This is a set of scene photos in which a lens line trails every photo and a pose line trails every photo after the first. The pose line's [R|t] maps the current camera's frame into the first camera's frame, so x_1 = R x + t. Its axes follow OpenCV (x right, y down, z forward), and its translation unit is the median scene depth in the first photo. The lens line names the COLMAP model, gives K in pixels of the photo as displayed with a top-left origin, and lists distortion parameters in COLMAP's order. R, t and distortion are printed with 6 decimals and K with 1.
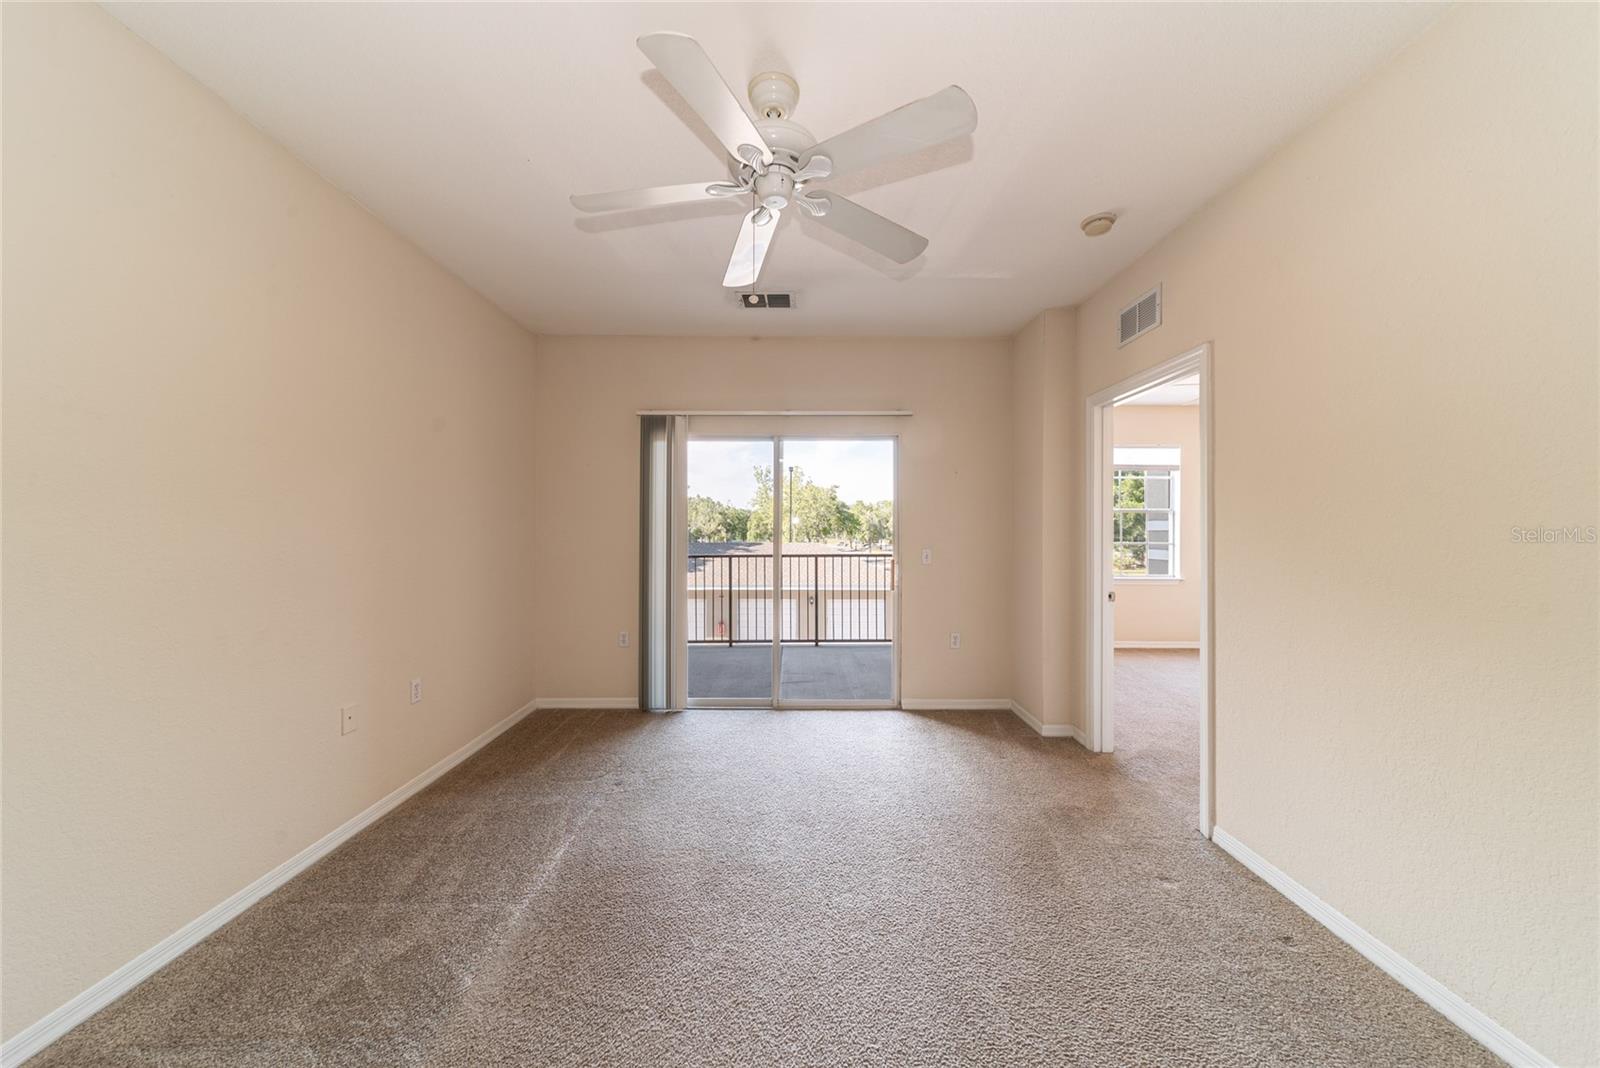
lens RADIAL K [[564.8, 0, 805.4], [0, 564.8, 533.7], [0, 0, 1]] dist [0.013471, -0.002371]
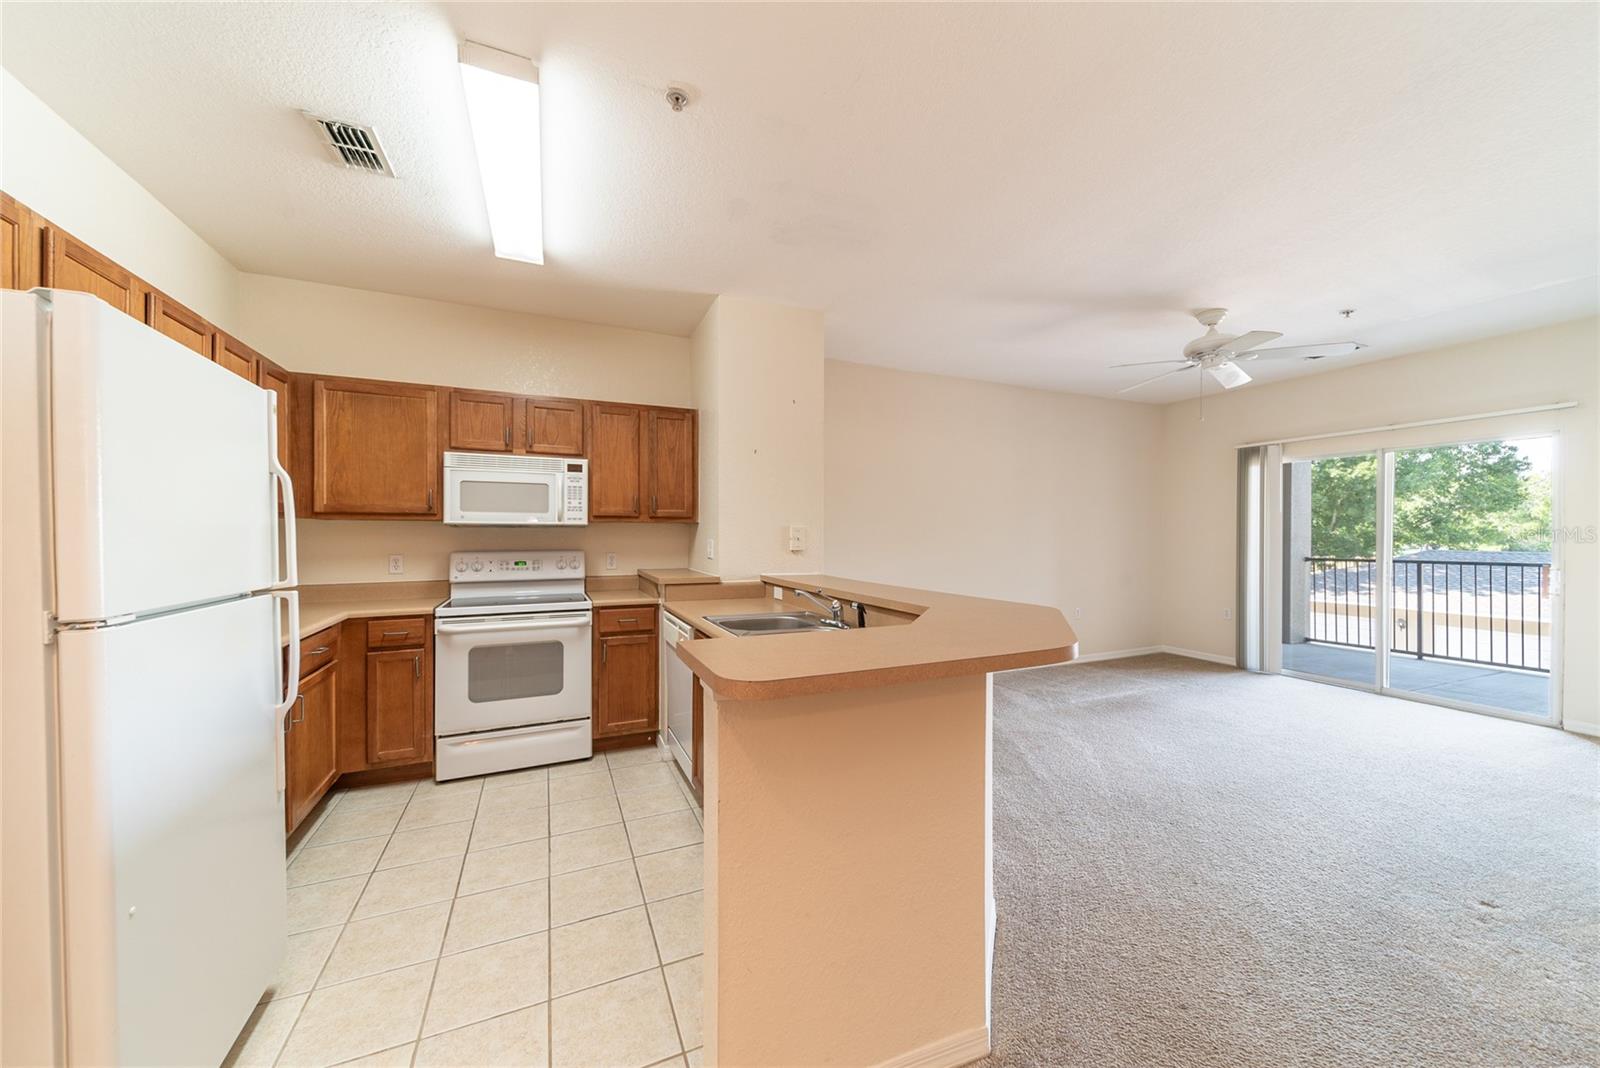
lens RADIAL K [[564.8, 0, 784.8], [0, 564.8, 537.3], [0, 0, 1]] dist [0.013471, -0.002371]
pose [[0.377618, 0.001320, -0.925961, 0.033523], [-0.003151, 0.999995, 0.000140, 0.000327], [0.925956, 0.002865, 0.377620, -0.030791]]
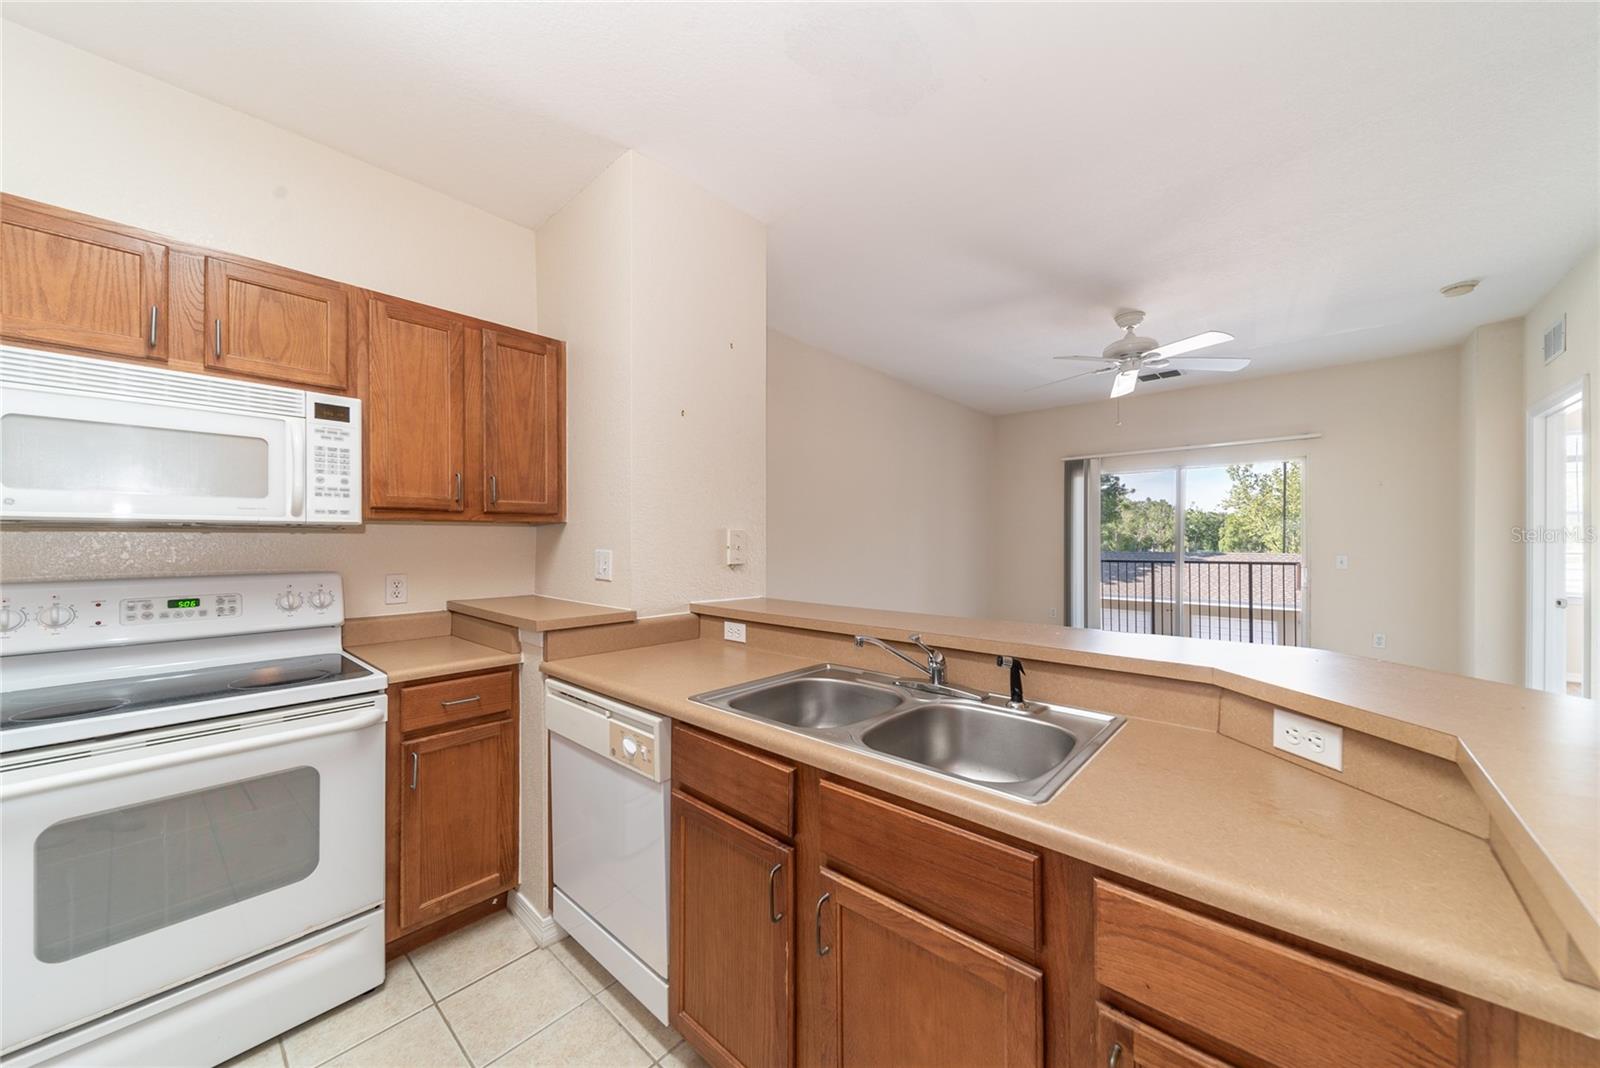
lens RADIAL K [[564.8, 0, 783.6], [0, 564.8, 542.0], [0, 0, 1]] dist [0.013471, -0.002371]
pose [[0.723131, -0.000344, -0.690711, 0.011779], [-0.000302, 1.000000, -0.000814, 0.000128], [0.690711, 0.000797, 0.723130, -0.033749]]
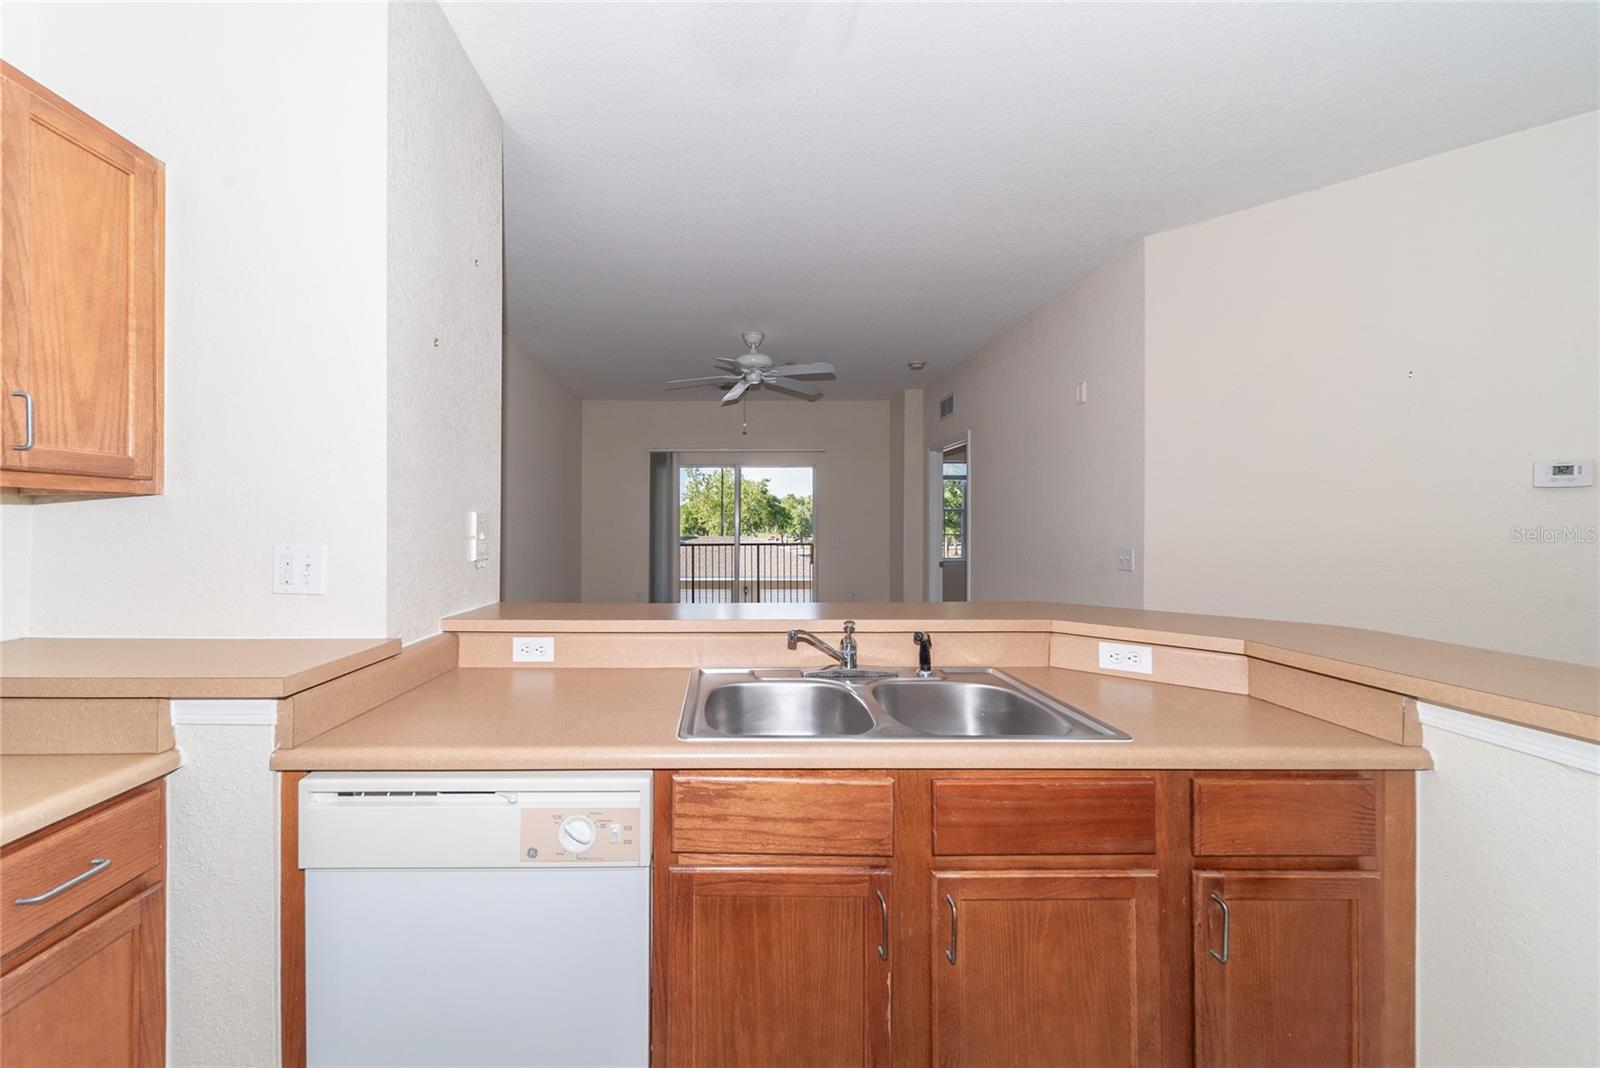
lens RADIAL K [[591.9, 0, 720.2], [0, 591.9, 523.3], [0, 0, 1]] dist [0.005792, -0.000092]
pose [[0.999718, -0.002564, -0.023615, -0.003463], [0.002374, 0.999965, -0.008068, 0.000057], [0.023635, 0.008010, 0.999689, -0.037447]]
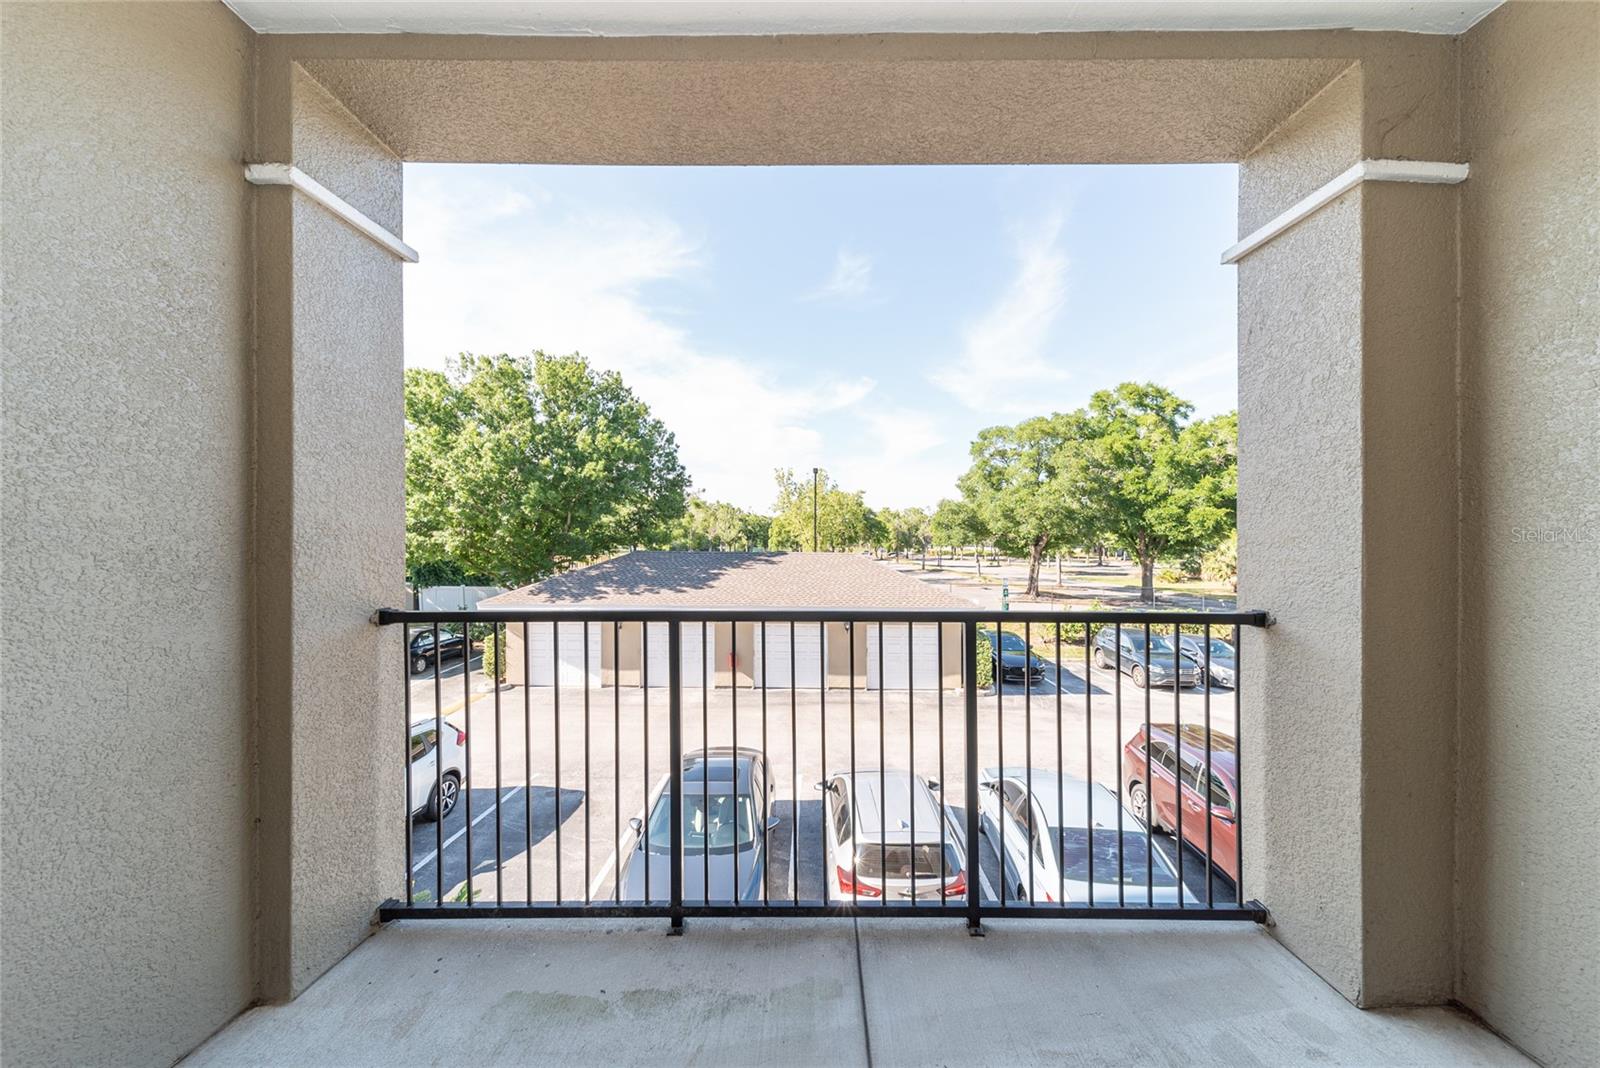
lens RADIAL K [[564.8, 0, 825.7], [0, 564.8, 534.0], [0, 0, 1]] dist [0.013471, -0.002371]
pose [[0.999977, 0.005780, -0.003625, -0.005317], [-0.005830, 0.999887, -0.013828, 0.000101], [0.003545, 0.013849, 0.999898, 0.069034]]
